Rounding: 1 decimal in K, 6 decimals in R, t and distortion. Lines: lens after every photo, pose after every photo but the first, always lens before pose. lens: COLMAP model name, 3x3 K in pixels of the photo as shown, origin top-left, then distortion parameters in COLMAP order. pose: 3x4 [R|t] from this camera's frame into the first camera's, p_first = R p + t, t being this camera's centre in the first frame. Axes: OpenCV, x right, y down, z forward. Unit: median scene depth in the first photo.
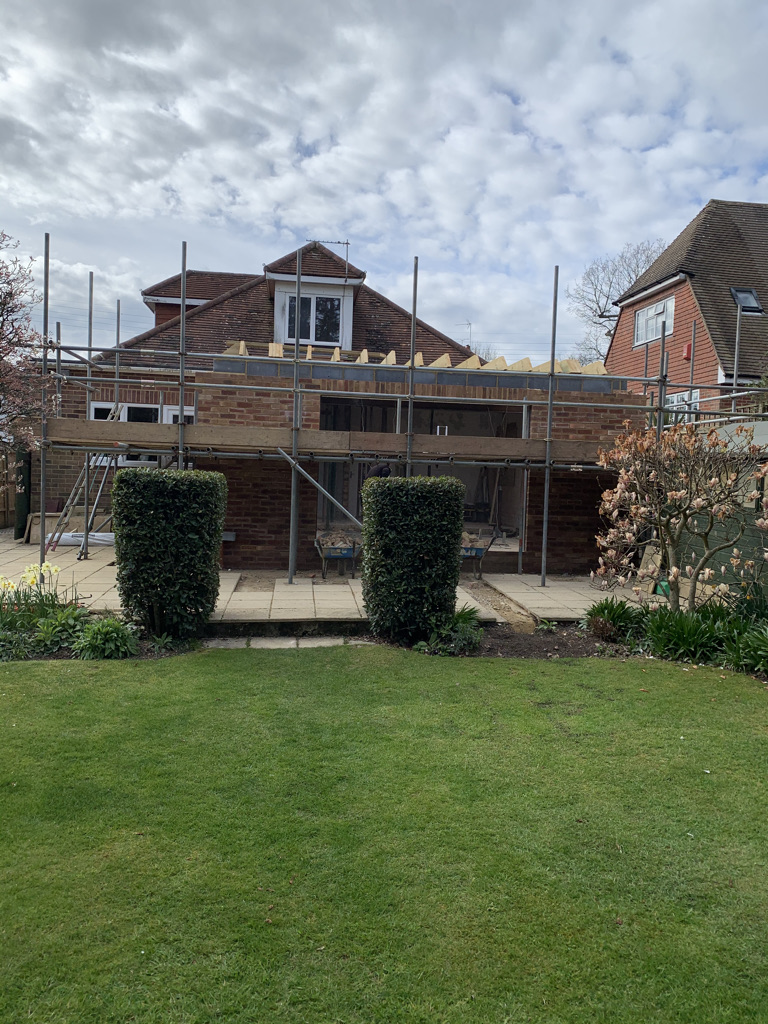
lens RADIAL K [[773.9, 0, 387.3], [0, 773.9, 506.5], [0, 0, 1]] dist [0.003290, -0.006560]
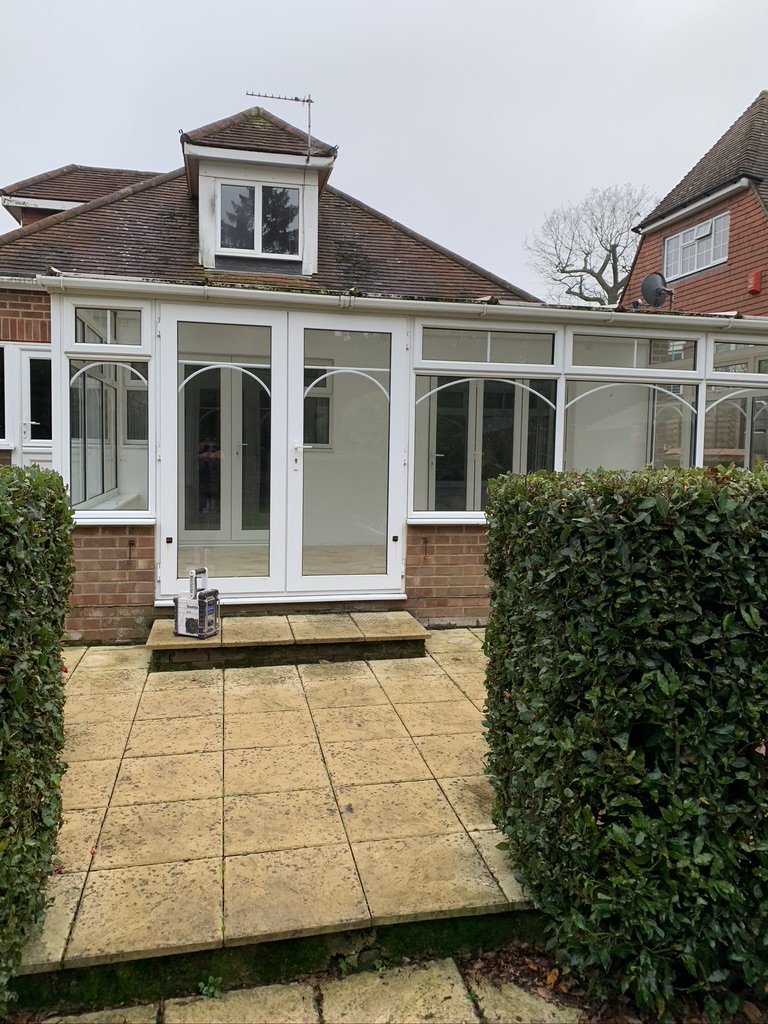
lens RADIAL K [[773.9, 0, 387.3], [0, 773.9, 506.5], [0, 0, 1]] dist [0.003290, -0.006560]
pose [[0.995593, -0.024461, 0.090534, -0.052757], [0.021477, 0.999198, 0.033786, -0.017082], [-0.091287, -0.031693, 0.995320, 0.326602]]
